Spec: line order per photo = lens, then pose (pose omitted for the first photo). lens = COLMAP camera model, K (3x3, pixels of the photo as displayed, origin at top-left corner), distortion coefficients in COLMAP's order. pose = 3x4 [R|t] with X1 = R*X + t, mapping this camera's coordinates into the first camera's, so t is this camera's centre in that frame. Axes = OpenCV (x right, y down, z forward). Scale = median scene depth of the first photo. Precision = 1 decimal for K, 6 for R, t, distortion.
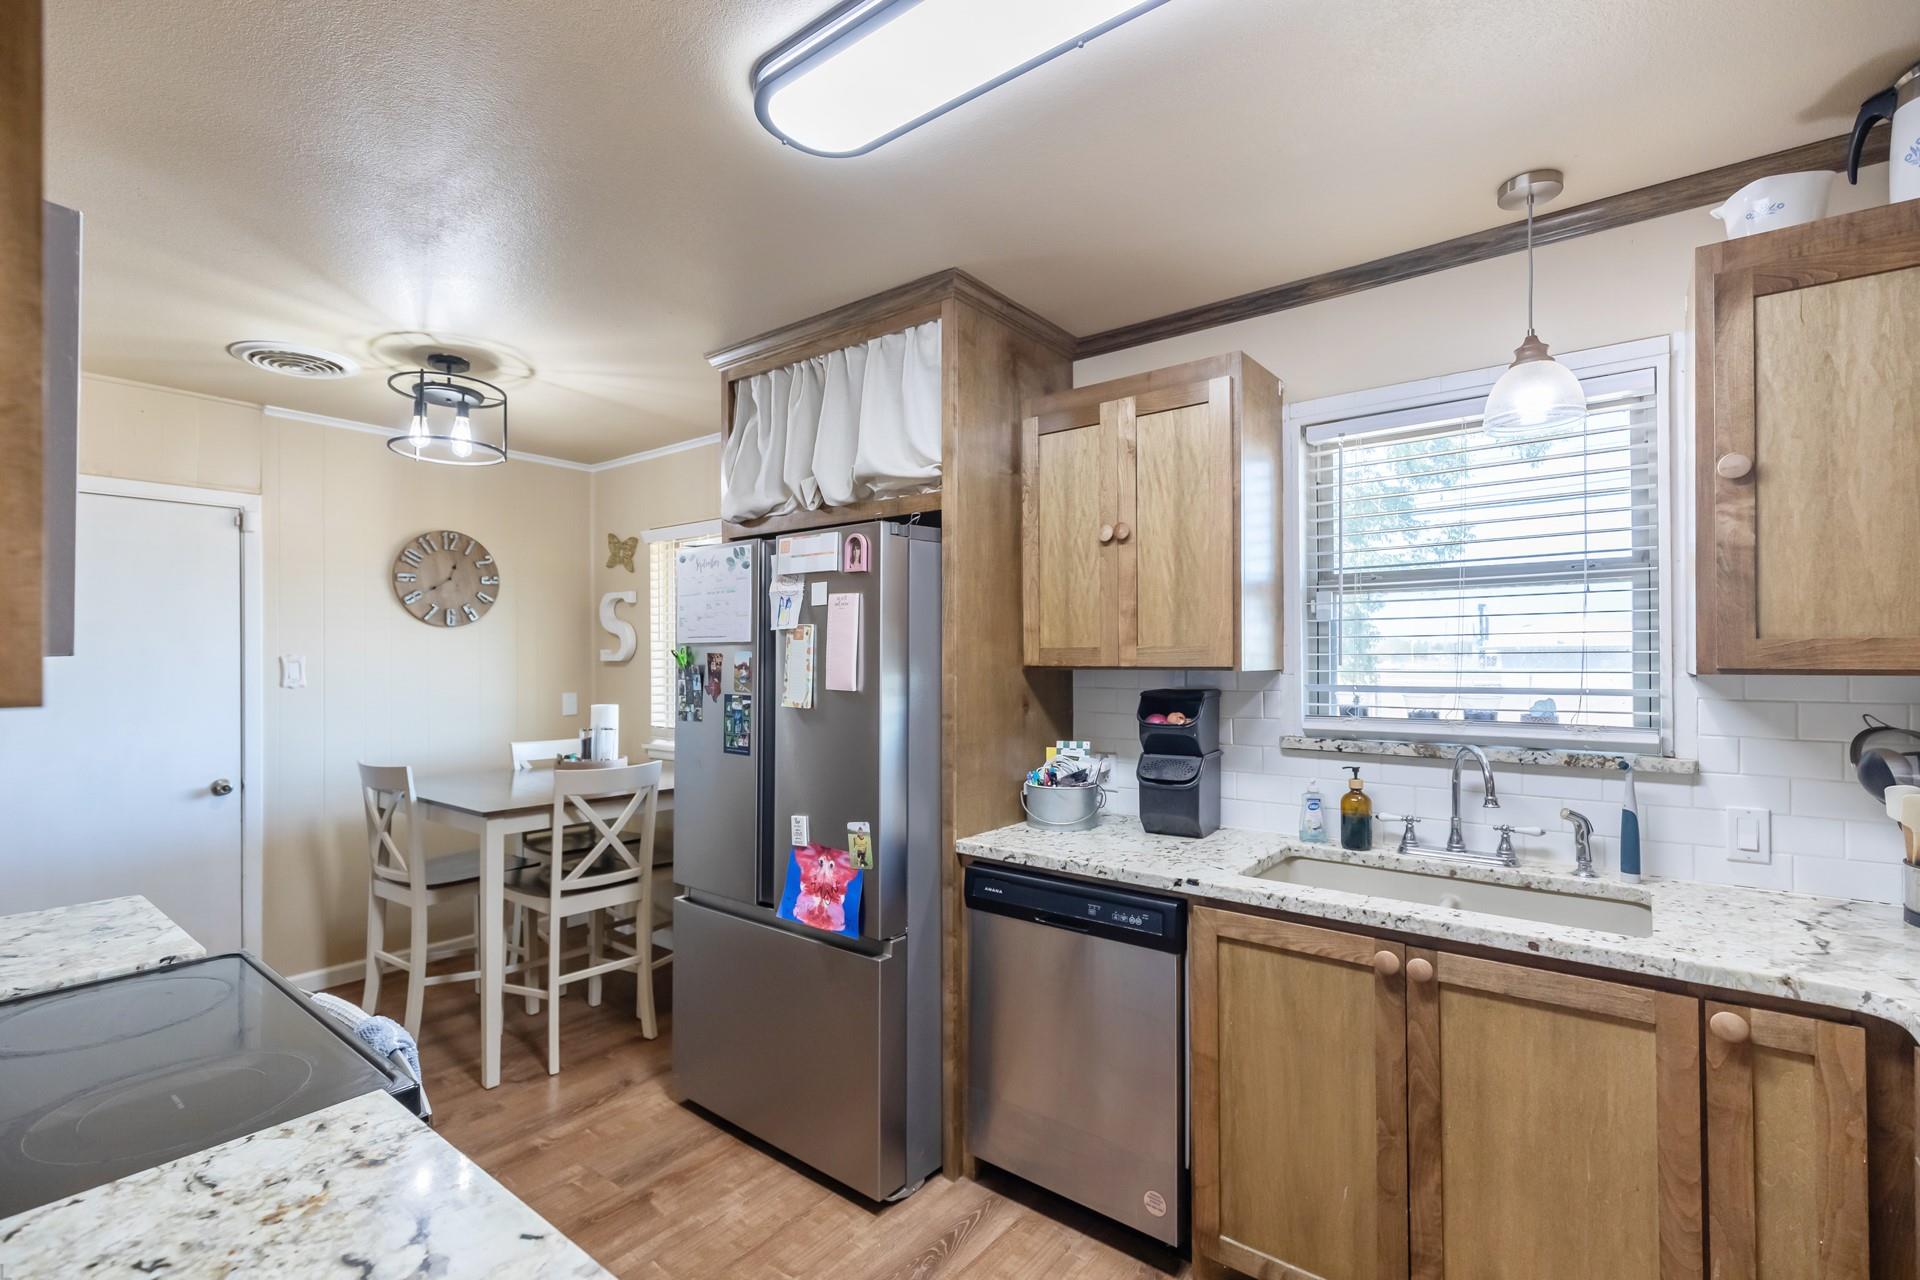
lens RADIAL K [[873.1, 0, 952.2], [0, 873.1, 642.4], [0, 0, 1]] dist [0.009243, -0.000590]
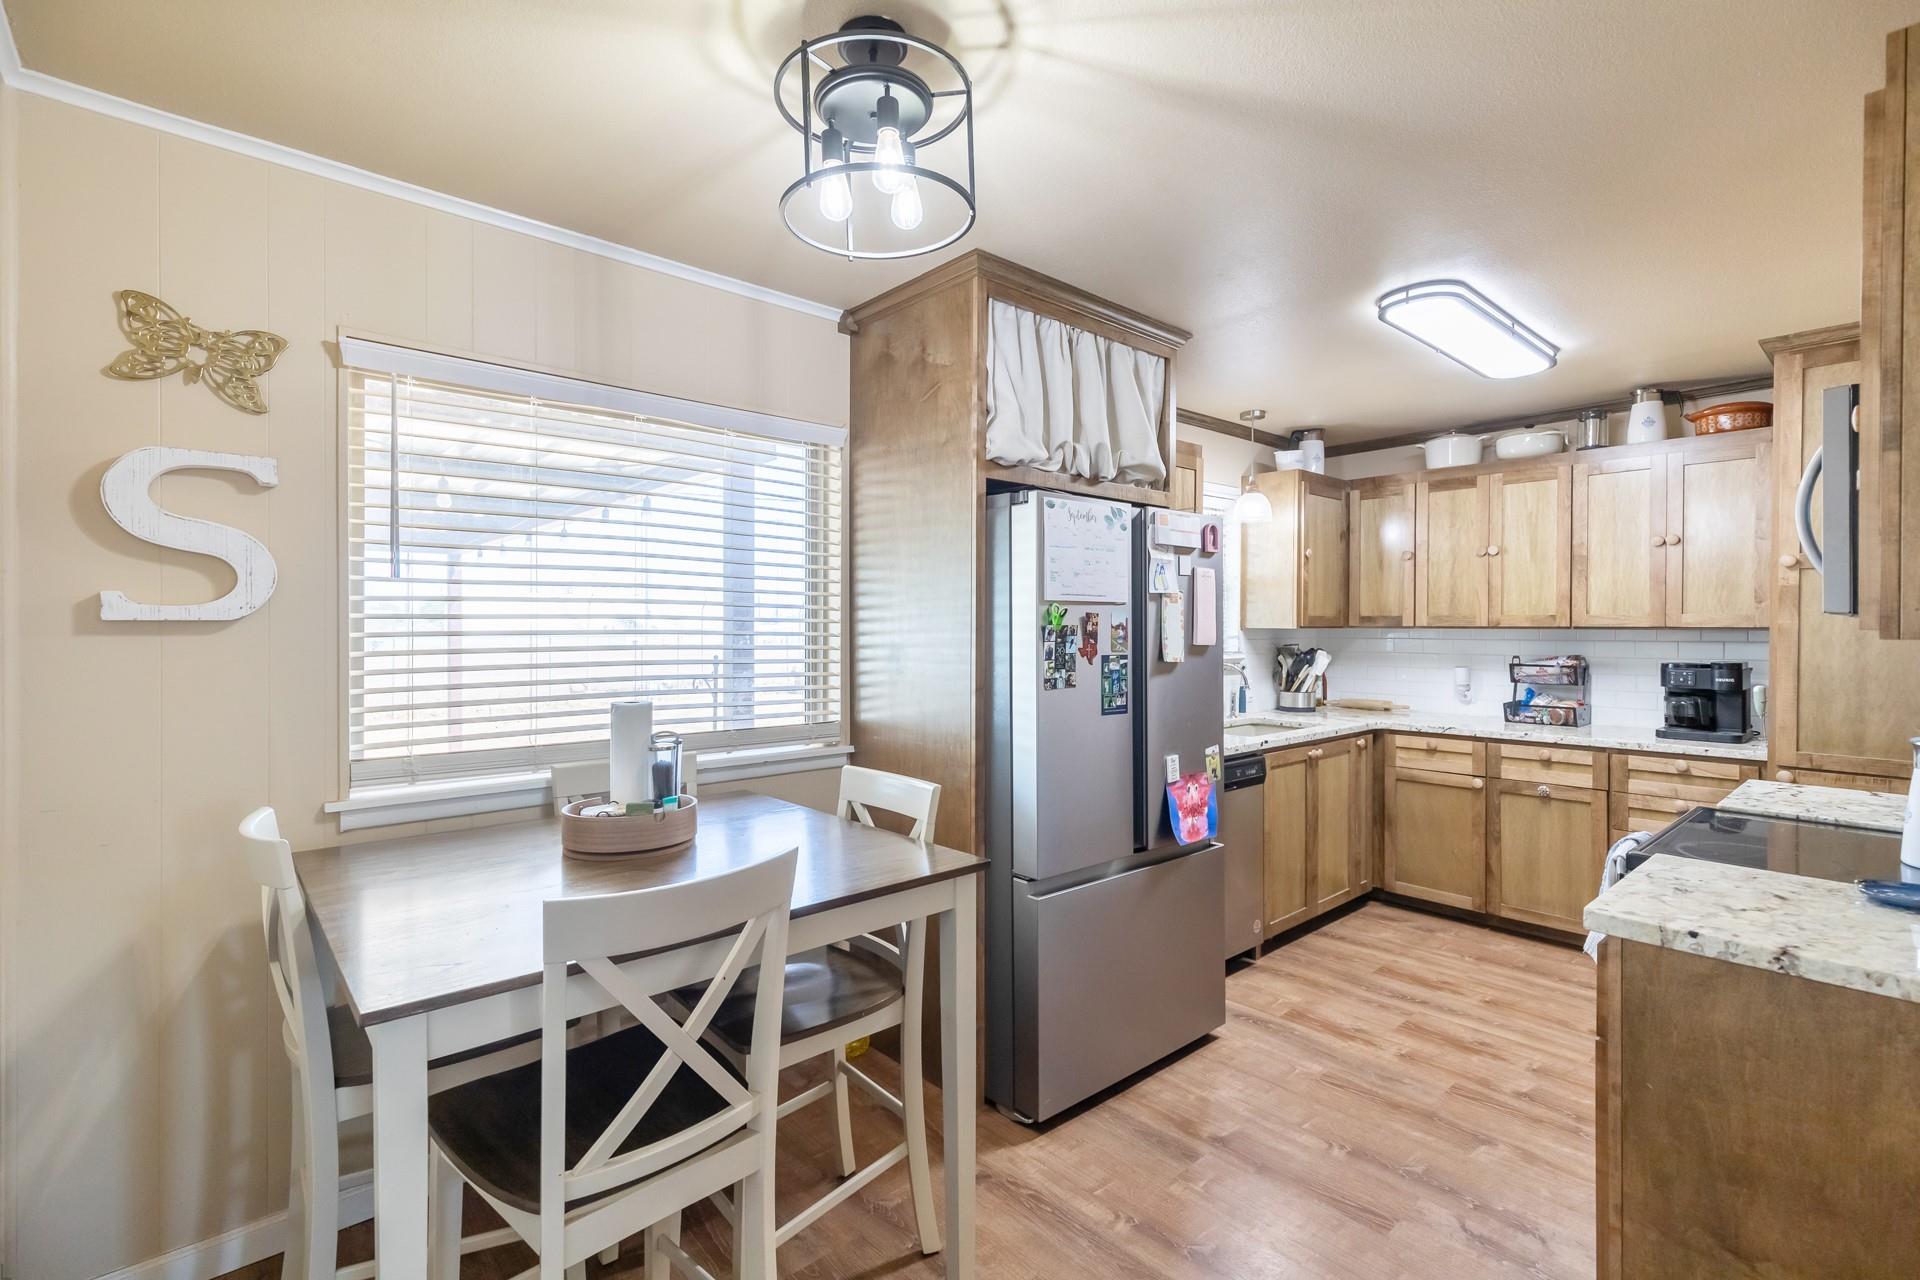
lens RADIAL K [[873.1, 0, 952.2], [0, 873.1, 642.4], [0, 0, 1]] dist [0.009243, -0.000590]
pose [[0.171402, -0.002777, 0.985197, -1.282405], [-0.003379, 0.999988, 0.003407, 0.043561], [-0.985195, -0.003913, 0.171390, 1.027585]]
